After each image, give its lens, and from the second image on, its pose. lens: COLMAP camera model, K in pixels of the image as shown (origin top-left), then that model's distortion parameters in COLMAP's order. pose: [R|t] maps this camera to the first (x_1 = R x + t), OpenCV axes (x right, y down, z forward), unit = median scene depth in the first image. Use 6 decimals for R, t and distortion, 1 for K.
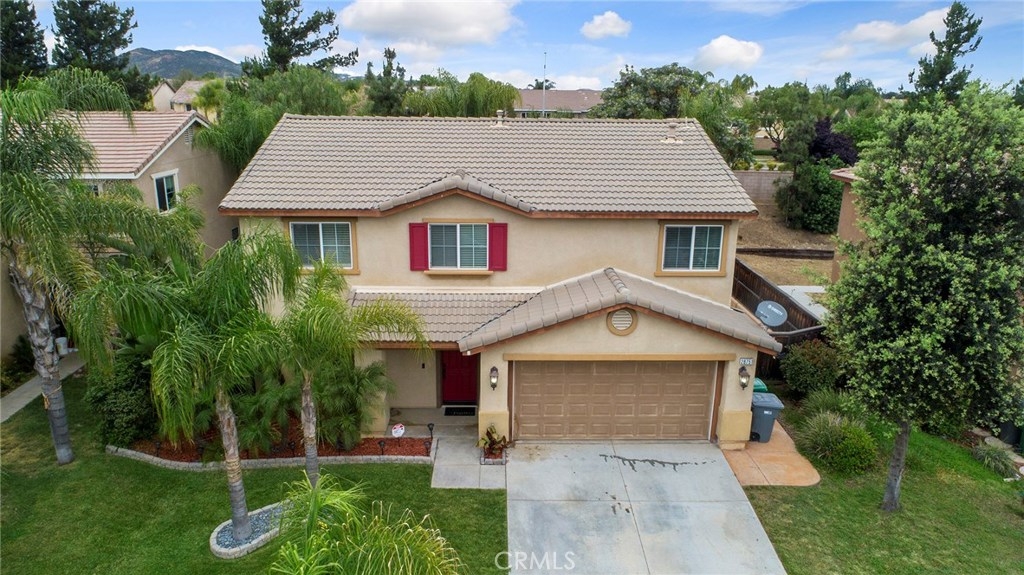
lens RADIAL K [[691.0, 0, 512.0], [0, 691.0, 287.5], [0, 0, 1]] dist [-0.010039, 0.001128]
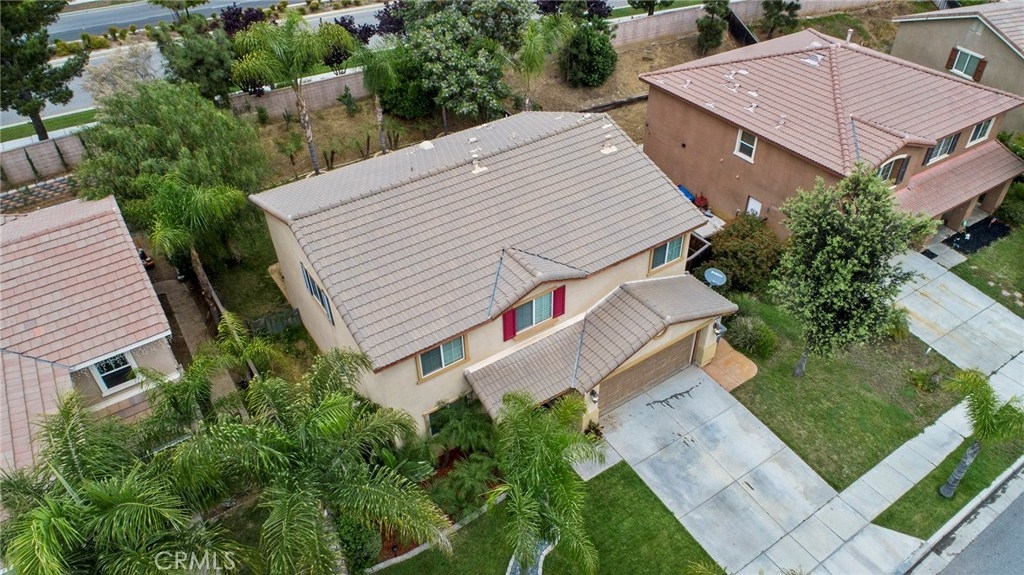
lens RADIAL K [[691.0, 0, 512.0], [0, 691.0, 287.5], [0, 0, 1]] dist [-0.010039, 0.001128]
pose [[0.842974, -0.359908, 0.399826, -0.643216], [0.175866, 0.886769, 0.427448, -0.696128], [-0.508395, -0.290012, 0.810819, -0.019968]]
